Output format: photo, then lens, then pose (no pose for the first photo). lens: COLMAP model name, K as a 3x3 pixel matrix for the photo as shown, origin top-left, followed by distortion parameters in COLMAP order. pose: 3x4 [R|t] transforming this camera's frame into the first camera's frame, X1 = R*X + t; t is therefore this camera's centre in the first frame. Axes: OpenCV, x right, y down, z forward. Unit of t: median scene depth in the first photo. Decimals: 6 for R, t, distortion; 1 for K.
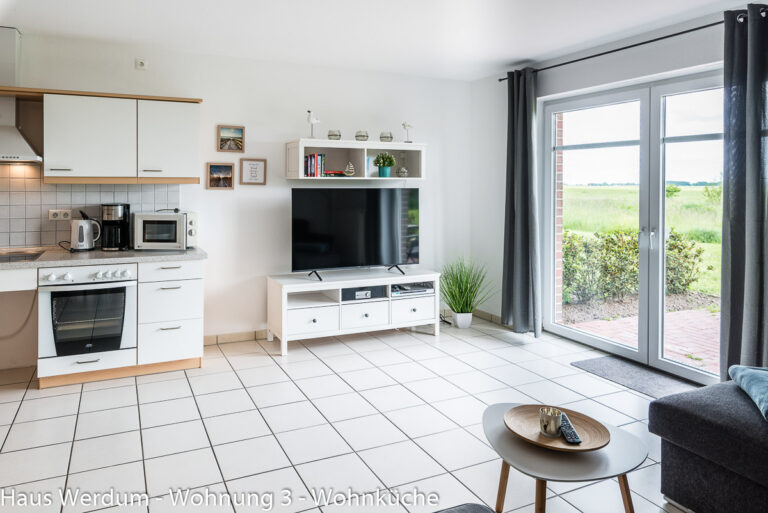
lens RADIAL K [[506.1, 0, 342.3], [0, 506.1, 182.8], [0, 0, 1]] dist [-0.000985, -0.000909]
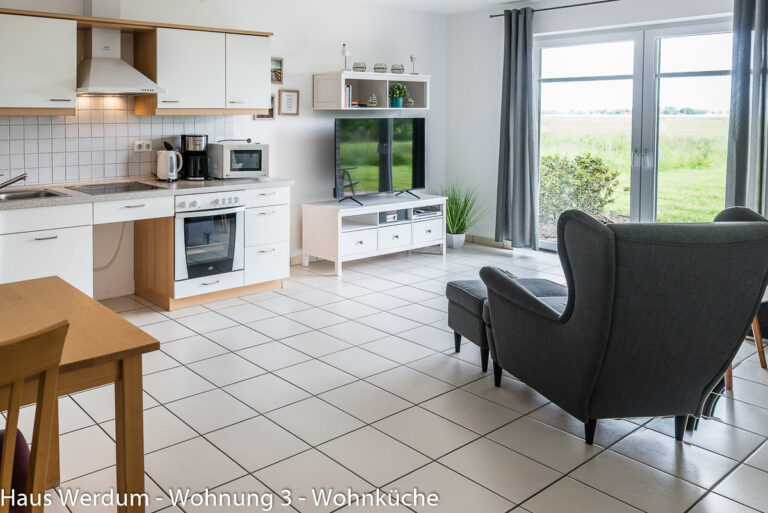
lens RADIAL K [[603.3, 0, 195.9], [0, 603.3, 132.3], [0, 0, 1]] dist [-0.003149, 0.005591]
pose [[0.986441, -0.011236, 0.163733, -0.582107], [0.006151, 0.999484, 0.031531, -0.001635], [-0.164003, -0.030096, 0.986001, -0.181691]]
